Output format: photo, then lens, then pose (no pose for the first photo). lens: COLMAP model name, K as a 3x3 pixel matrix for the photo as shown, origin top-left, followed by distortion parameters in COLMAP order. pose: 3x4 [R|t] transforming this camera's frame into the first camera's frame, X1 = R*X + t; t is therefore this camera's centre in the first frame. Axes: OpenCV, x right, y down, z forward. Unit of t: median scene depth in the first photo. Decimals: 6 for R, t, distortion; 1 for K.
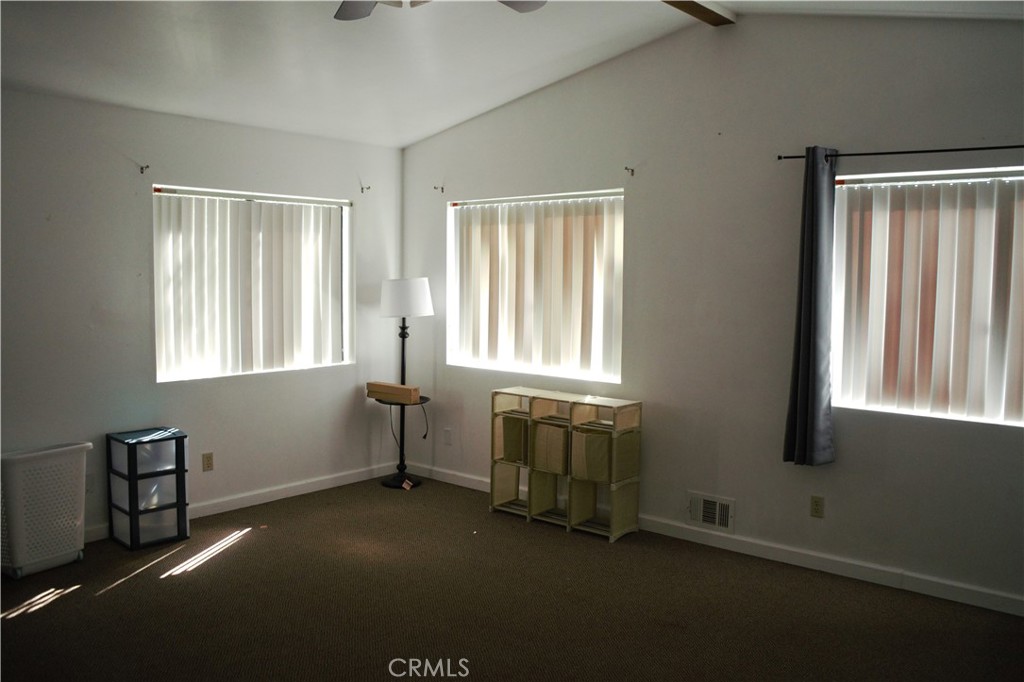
lens RADIAL K [[843.1, 0, 512.0], [0, 843.1, 341.0], [0, 0, 1]] dist [-0.105694, 0.073767]
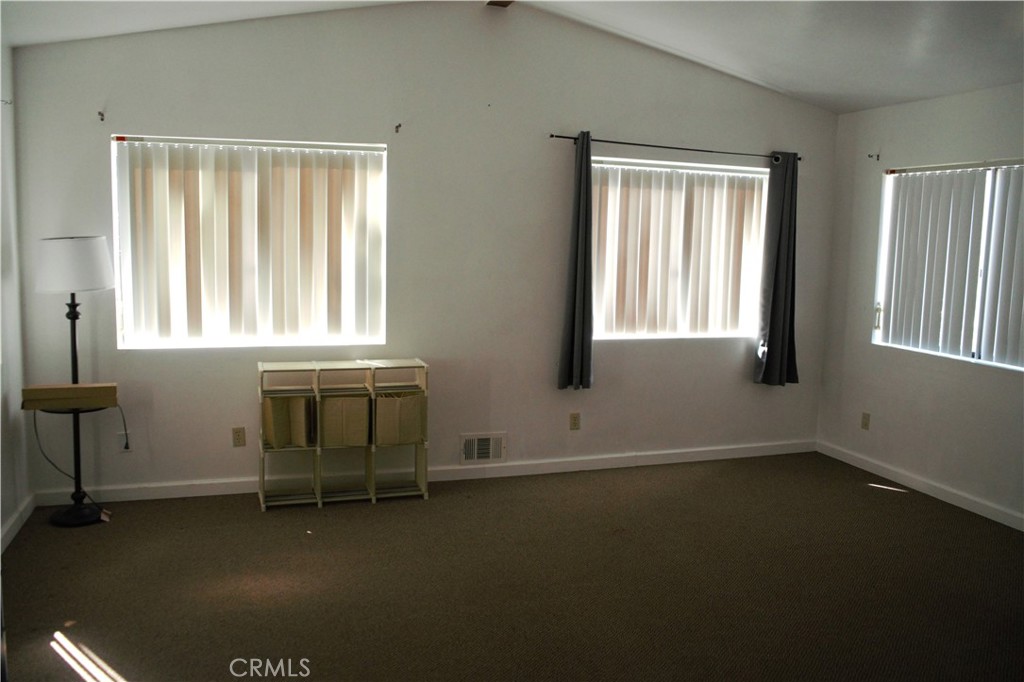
lens RADIAL K [[843.1, 0, 512.0], [0, 843.1, 341.0], [0, 0, 1]] dist [-0.105694, 0.073767]
pose [[0.507326, -0.109519, 0.854766, -0.629681], [0.049353, 0.993956, 0.098060, -0.041600], [-0.860340, -0.007563, 0.509665, 0.364263]]
